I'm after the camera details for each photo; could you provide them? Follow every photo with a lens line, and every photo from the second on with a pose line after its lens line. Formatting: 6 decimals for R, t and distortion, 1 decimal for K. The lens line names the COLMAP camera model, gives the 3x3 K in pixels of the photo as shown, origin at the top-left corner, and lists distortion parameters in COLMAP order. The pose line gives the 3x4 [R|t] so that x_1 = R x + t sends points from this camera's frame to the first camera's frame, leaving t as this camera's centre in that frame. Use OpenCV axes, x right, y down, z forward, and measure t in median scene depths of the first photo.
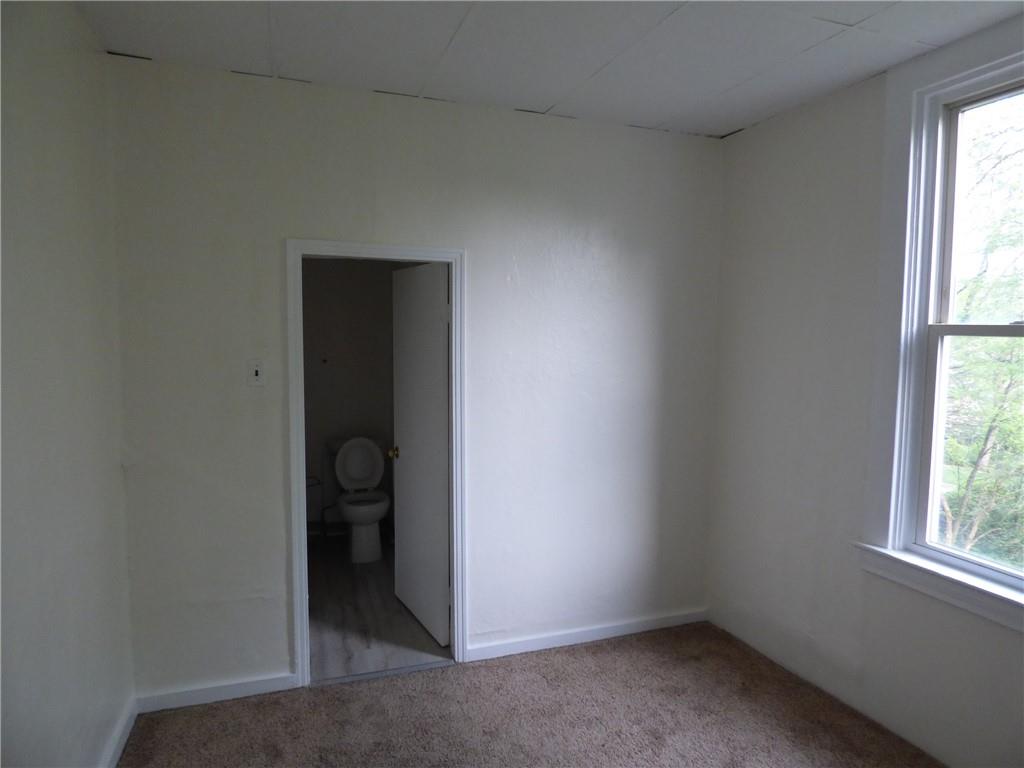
lens RADIAL K [[632.0, 0, 512.9], [0, 632.0, 377.0], [0, 0, 1]] dist [-0.015990, 0.002517]
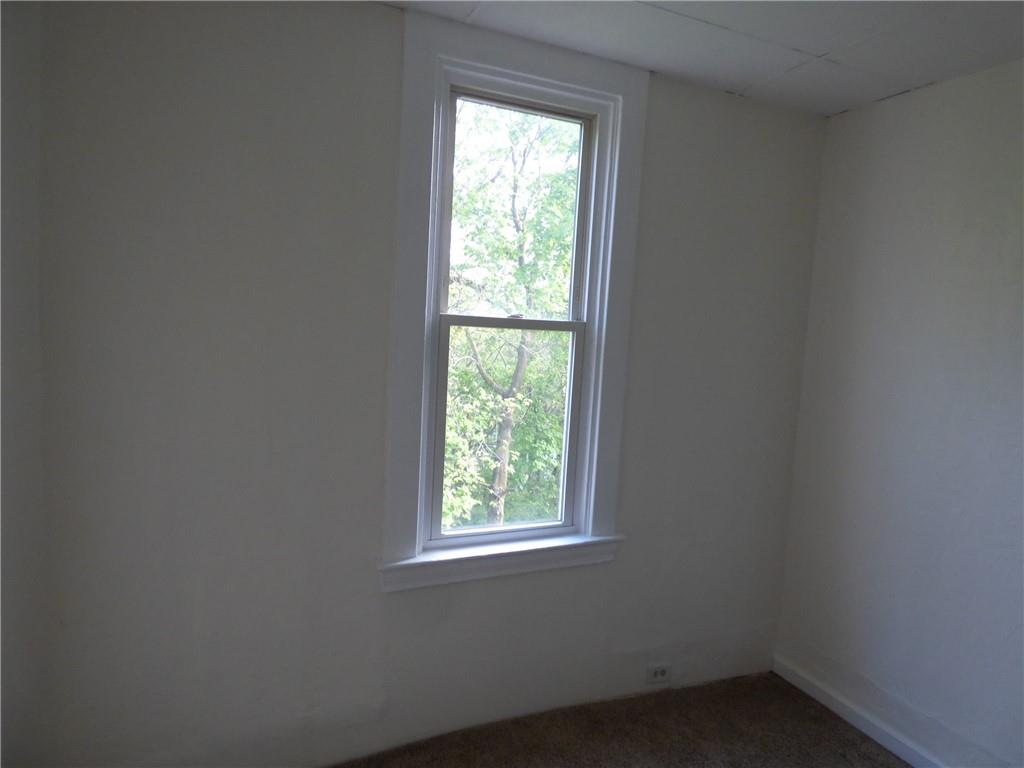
lens RADIAL K [[660.2, 0, 511.7], [0, 660.2, 398.6], [0, 0, 1]] dist [-0.001858, 0.000152]
pose [[-0.092528, -0.116625, 0.988857, -0.382938], [0.028501, 0.992400, 0.119710, -0.076000], [-0.995302, 0.039260, -0.088500, 1.033571]]
